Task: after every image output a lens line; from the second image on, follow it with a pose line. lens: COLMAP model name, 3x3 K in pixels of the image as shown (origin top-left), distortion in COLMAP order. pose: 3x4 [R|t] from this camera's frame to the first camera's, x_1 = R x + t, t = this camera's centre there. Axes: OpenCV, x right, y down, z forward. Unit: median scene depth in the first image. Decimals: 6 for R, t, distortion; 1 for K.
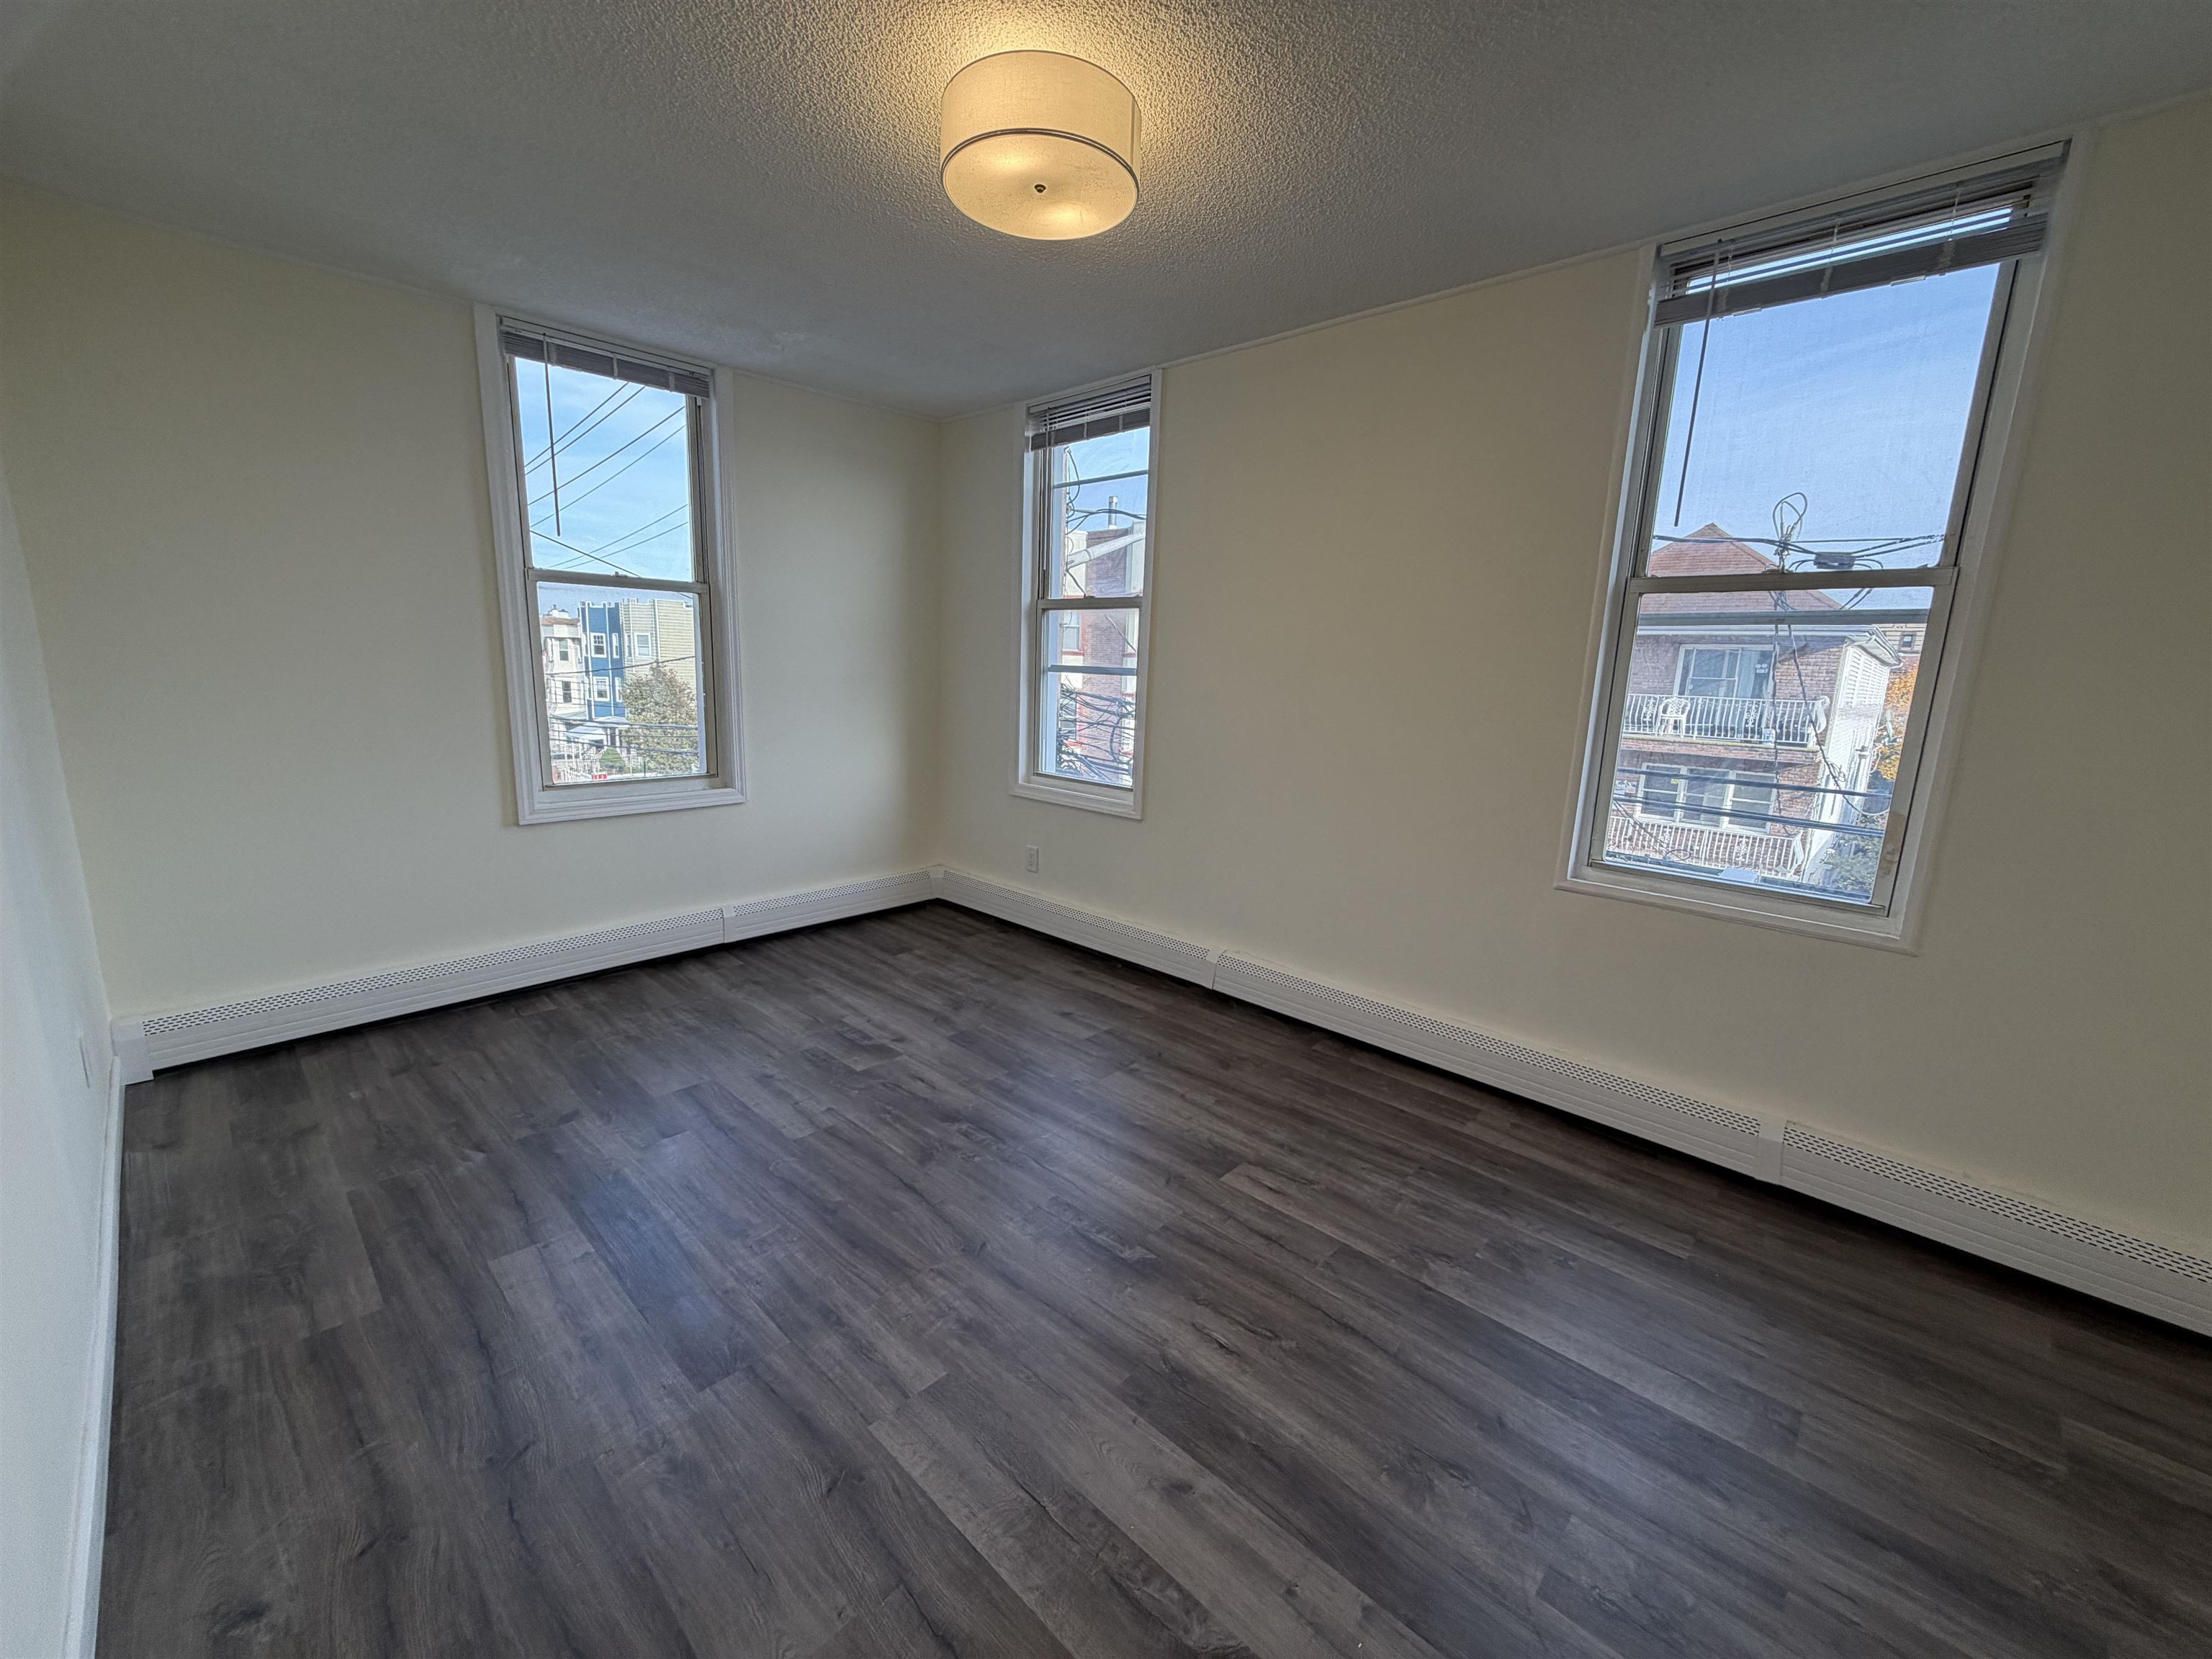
lens RADIAL K [[879.4, 0, 1102.2], [0, 879.4, 835.0], [0, 0, 1]] dist [-0.000492, 0.000406]
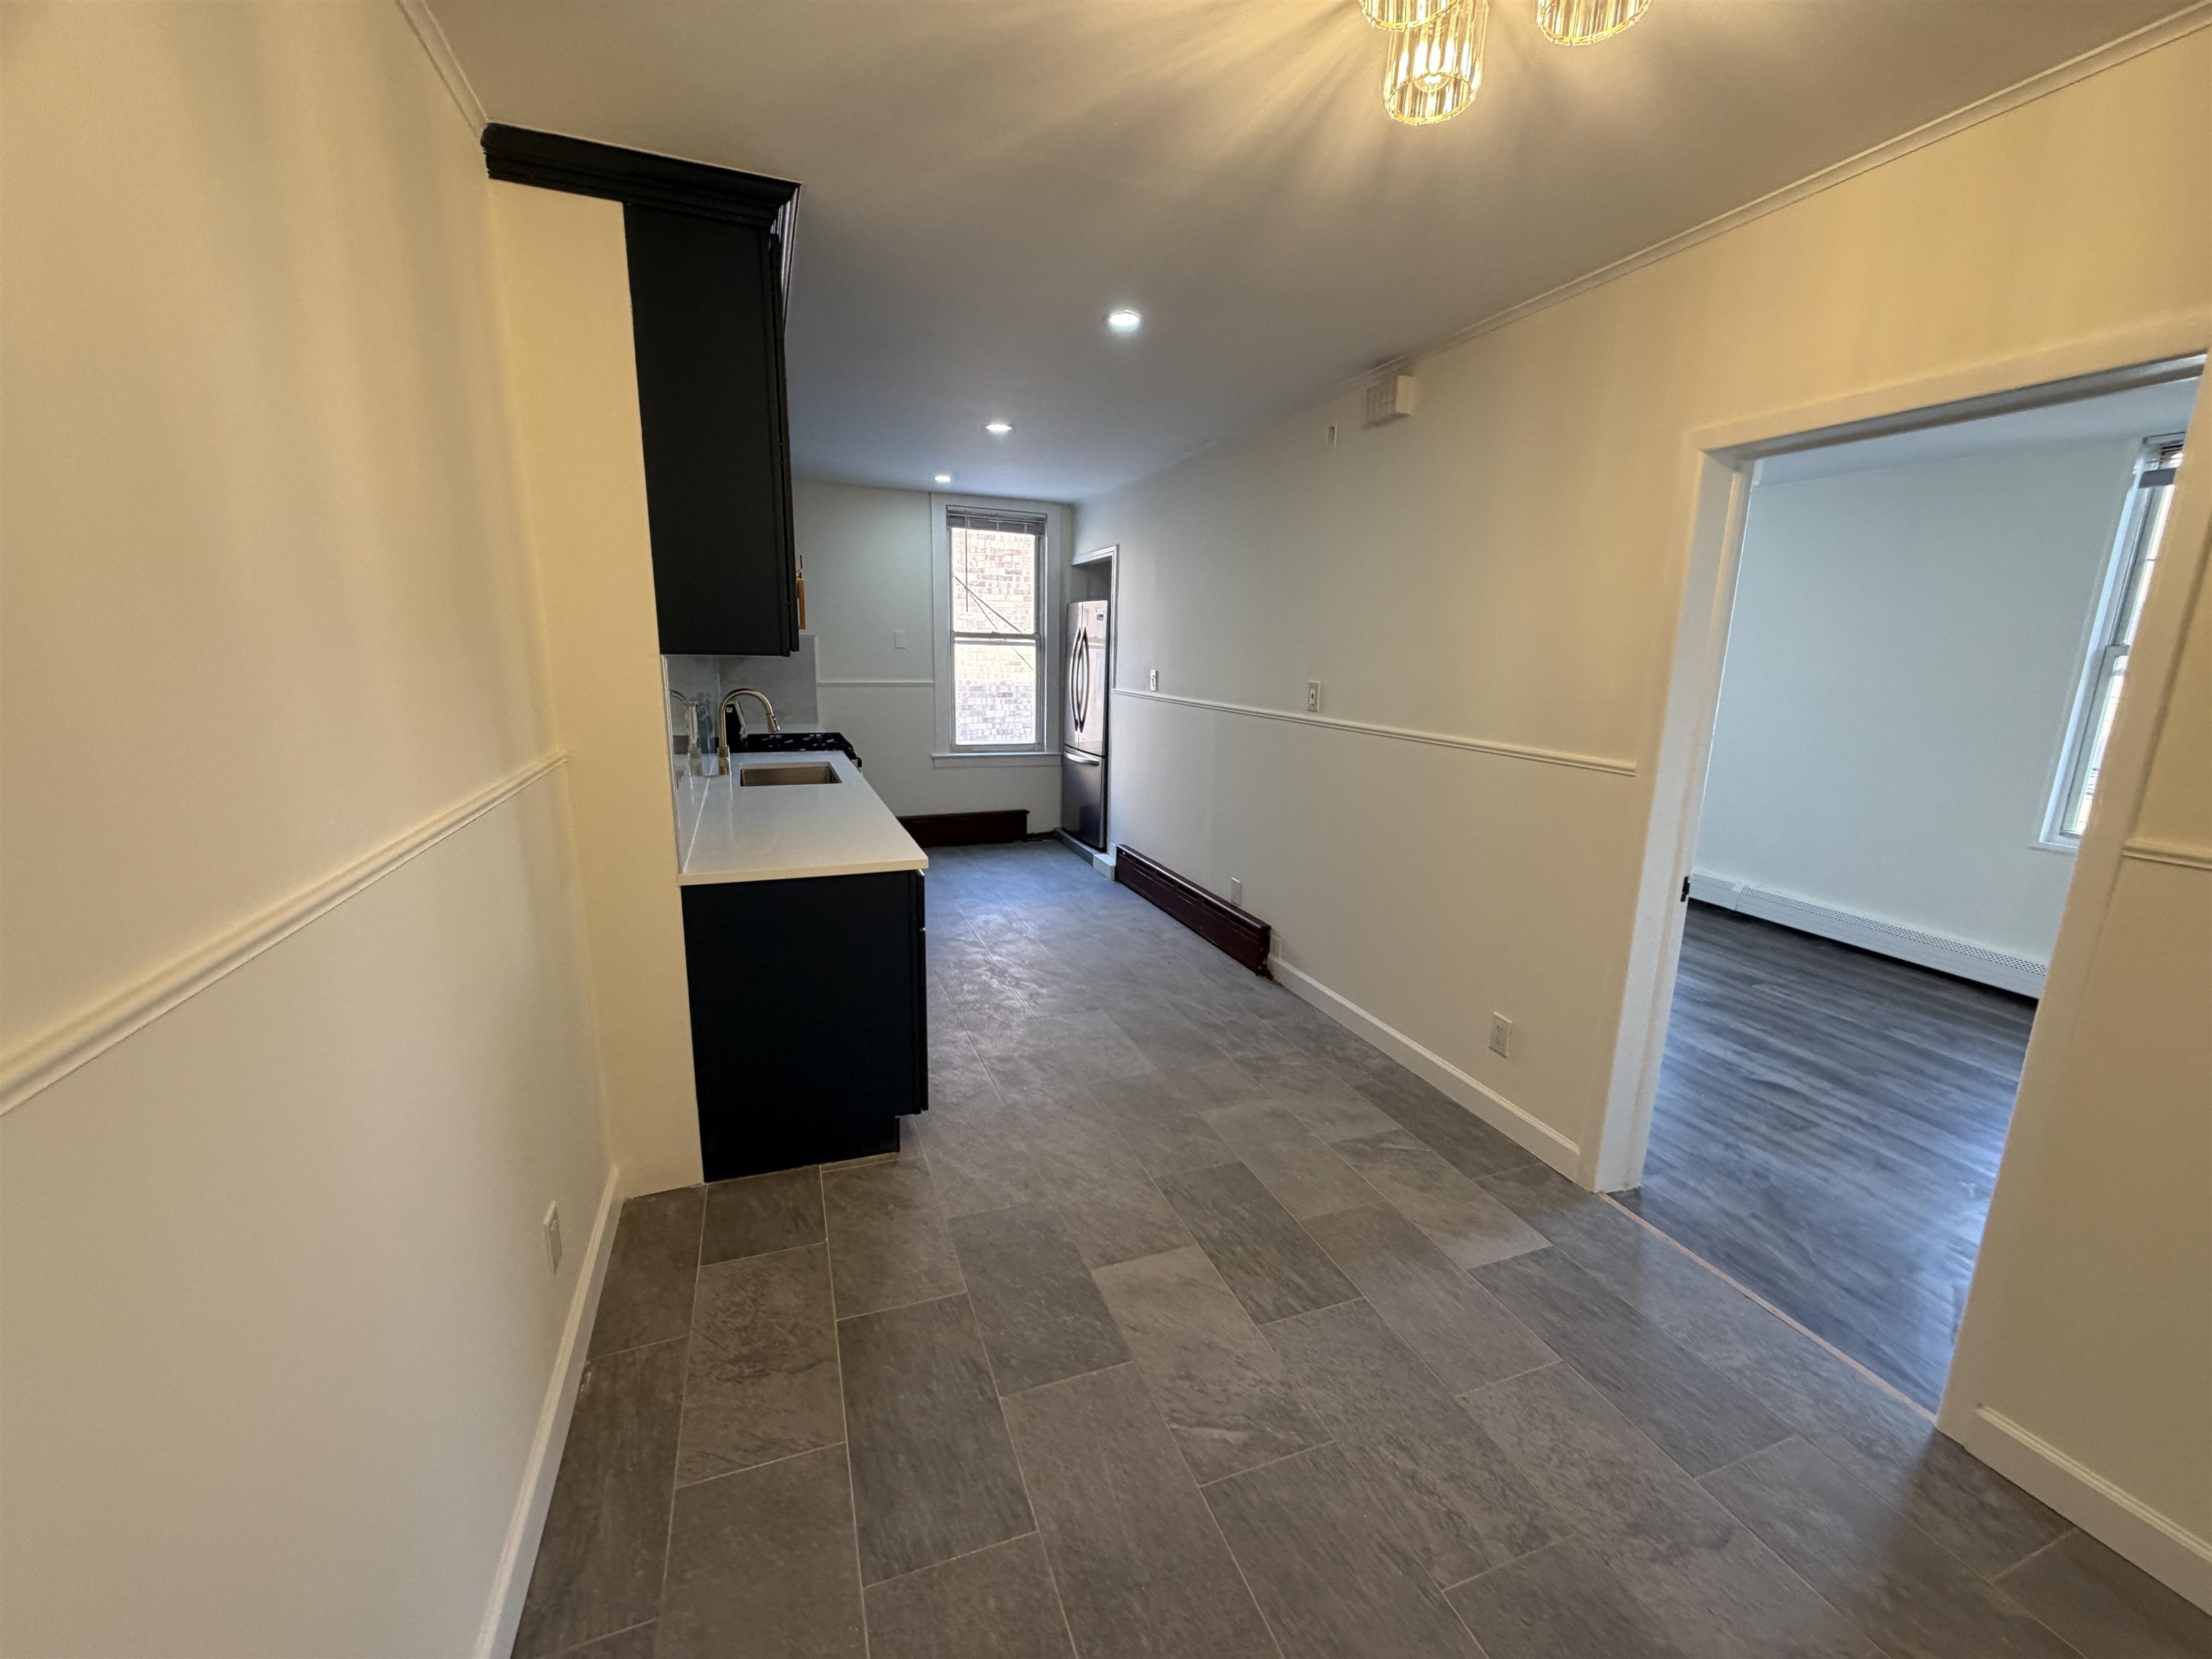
lens RADIAL K [[879.4, 0, 1103.8], [0, 879.4, 835.2], [0, 0, 1]] dist [-0.000492, 0.000406]
pose [[0.899661, 0.077004, -0.429744, -0.286553], [-0.070791, 0.997026, 0.030454, 0.111212], [0.430811, 0.003024, 0.902437, -1.113665]]
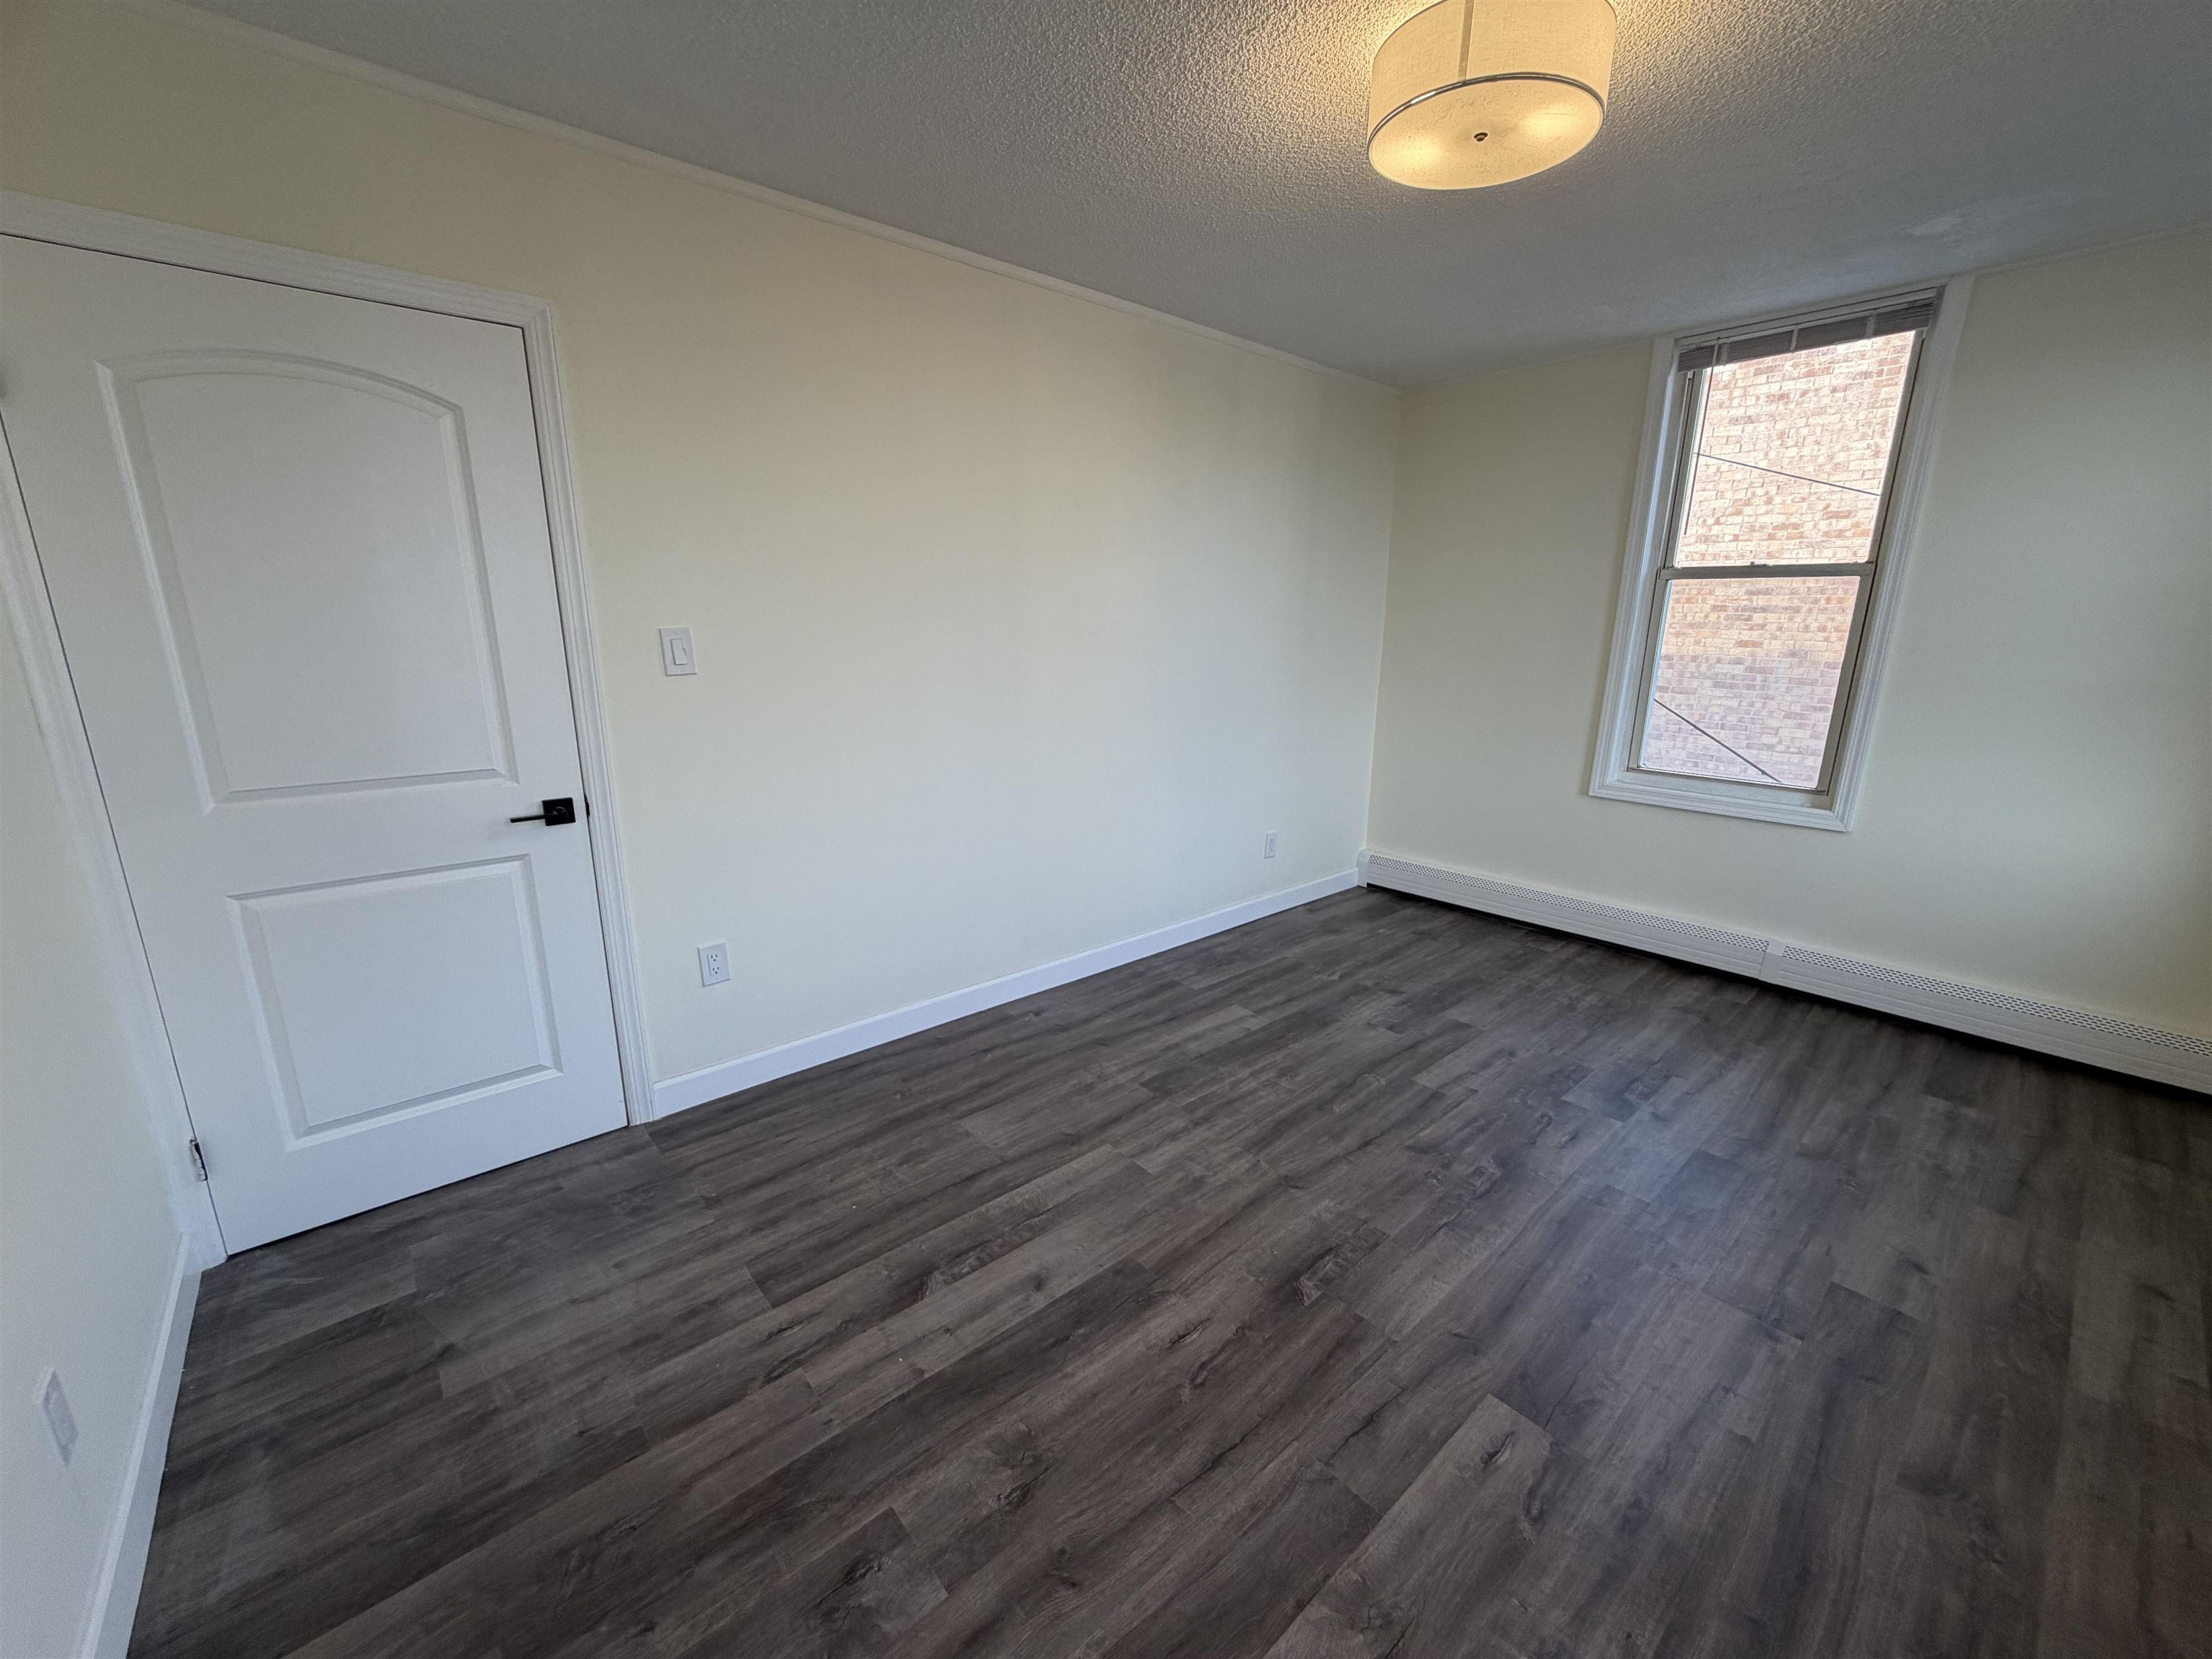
lens RADIAL K [[879.4, 0, 1101.8], [0, 879.4, 835.2], [0, 0, 1]] dist [-0.000492, 0.000406]
pose [[-0.097063, 0.216176, -0.971518, 0.699464], [-0.201085, 0.951737, 0.231864, -0.131240], [0.974753, 0.217863, -0.048908, 0.578166]]
